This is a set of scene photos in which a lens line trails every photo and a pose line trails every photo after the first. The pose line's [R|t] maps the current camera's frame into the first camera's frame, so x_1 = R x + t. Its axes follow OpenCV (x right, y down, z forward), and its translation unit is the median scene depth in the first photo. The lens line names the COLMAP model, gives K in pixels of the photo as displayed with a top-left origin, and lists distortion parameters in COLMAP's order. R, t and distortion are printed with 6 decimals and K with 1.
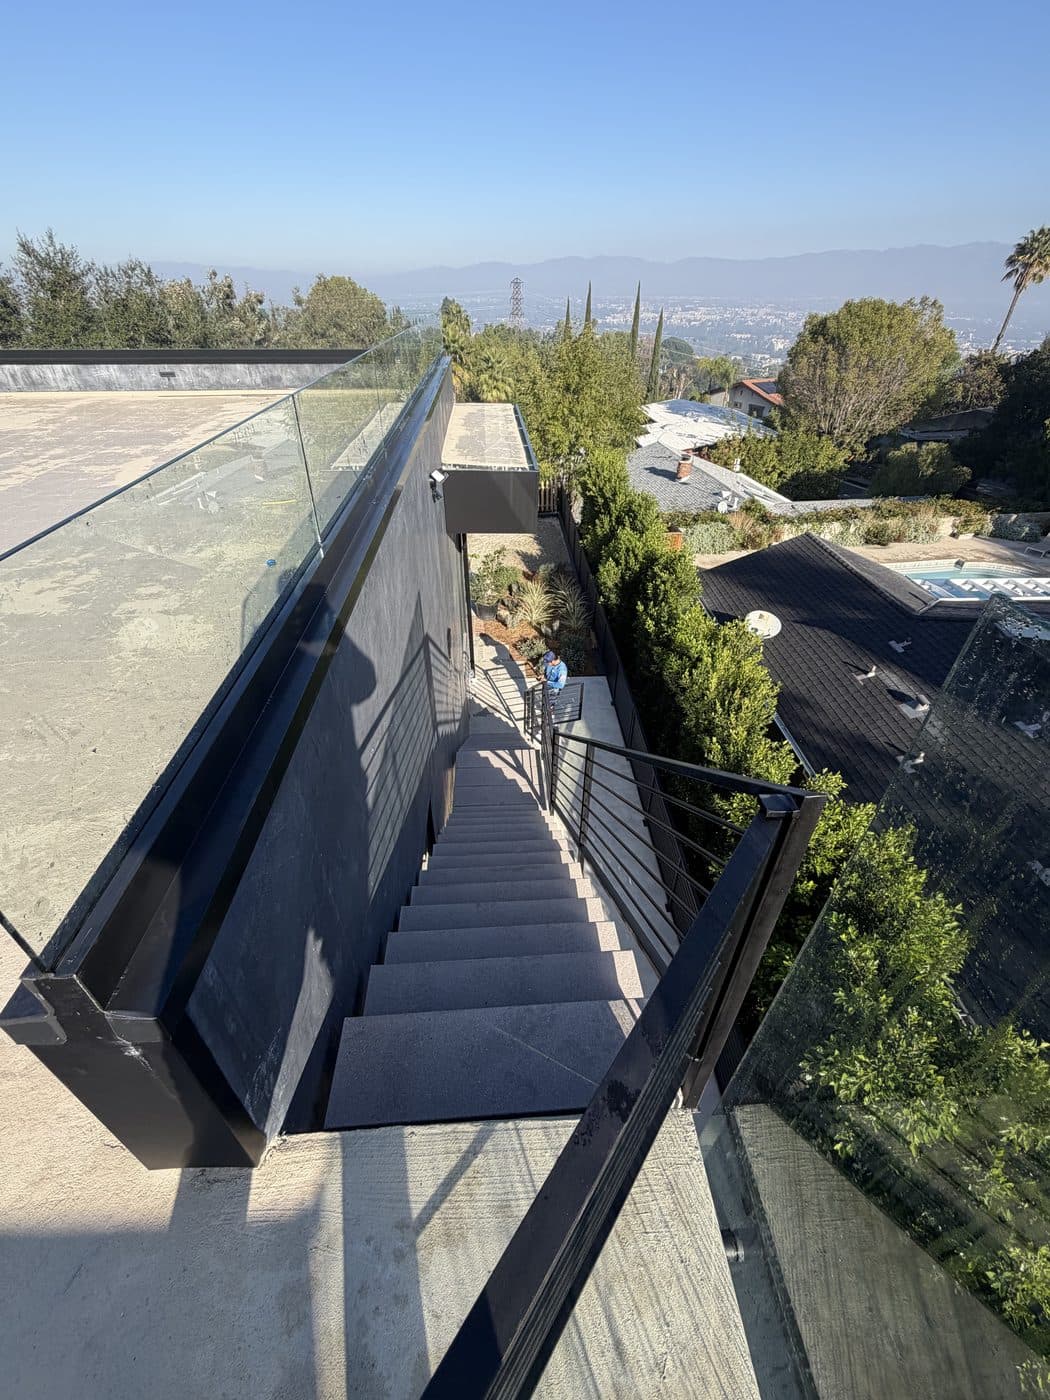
lens RADIAL K [[584.8, 0, 525.0], [0, 584.8, 700.0], [0, 0, 1]] dist [0.002698, 0.000221]
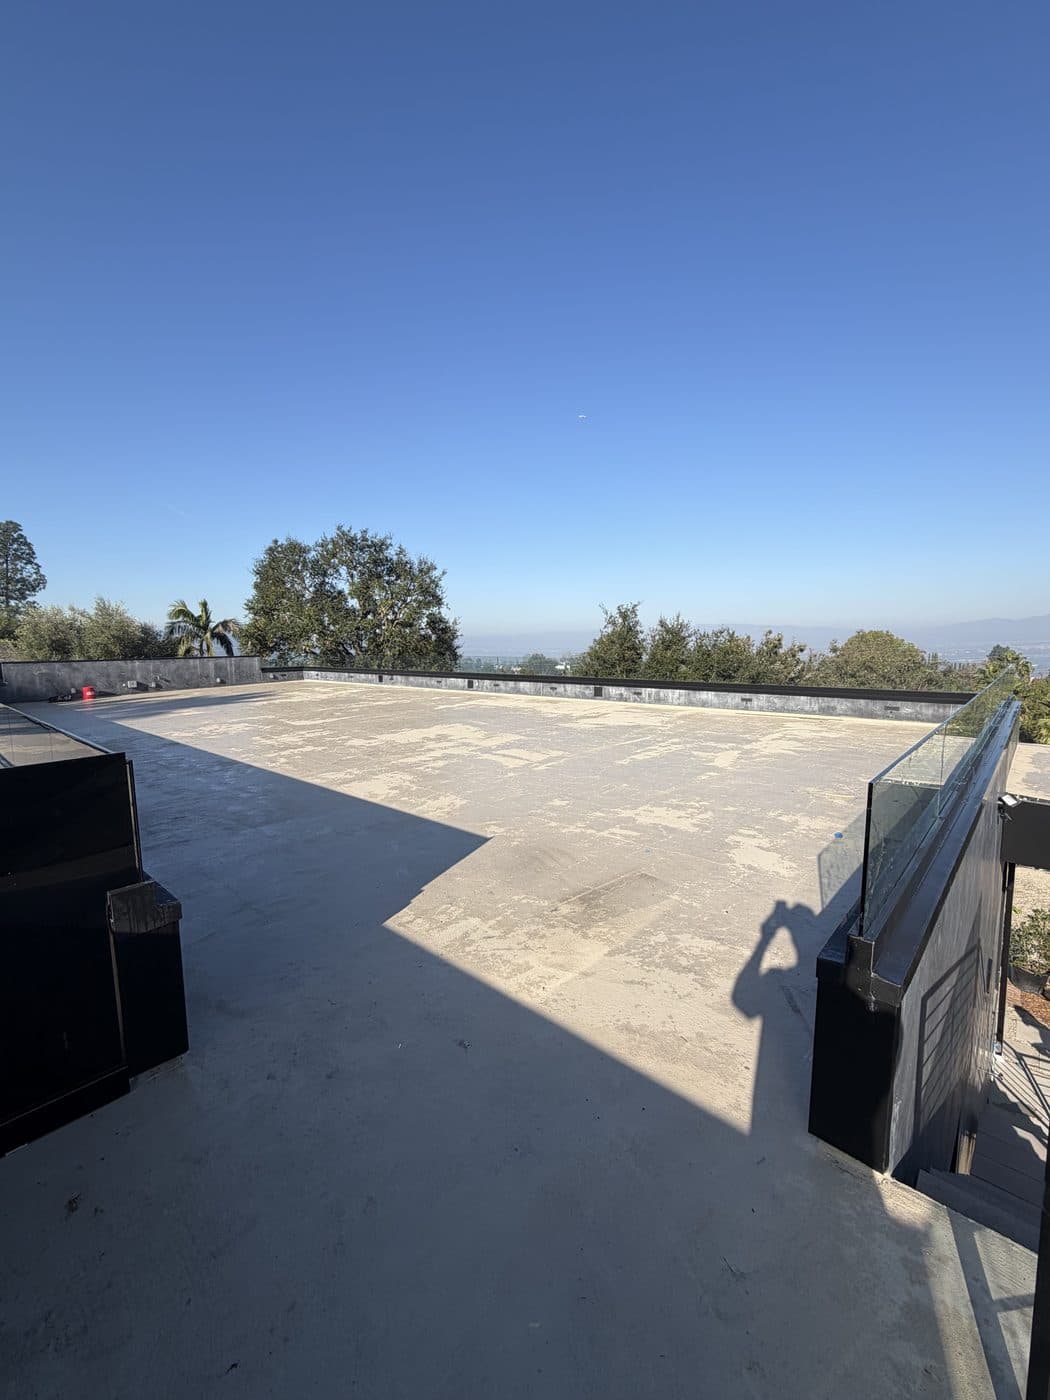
lens RADIAL K [[584.8, 0, 525.0], [0, 584.8, 700.0], [0, 0, 1]] dist [0.002698, 0.000221]
pose [[0.705730, 0.062325, -0.705734, -0.017035], [-0.399067, 0.858038, -0.323290, 0.086733], [0.585397, 0.509791, 0.630415, -0.152868]]
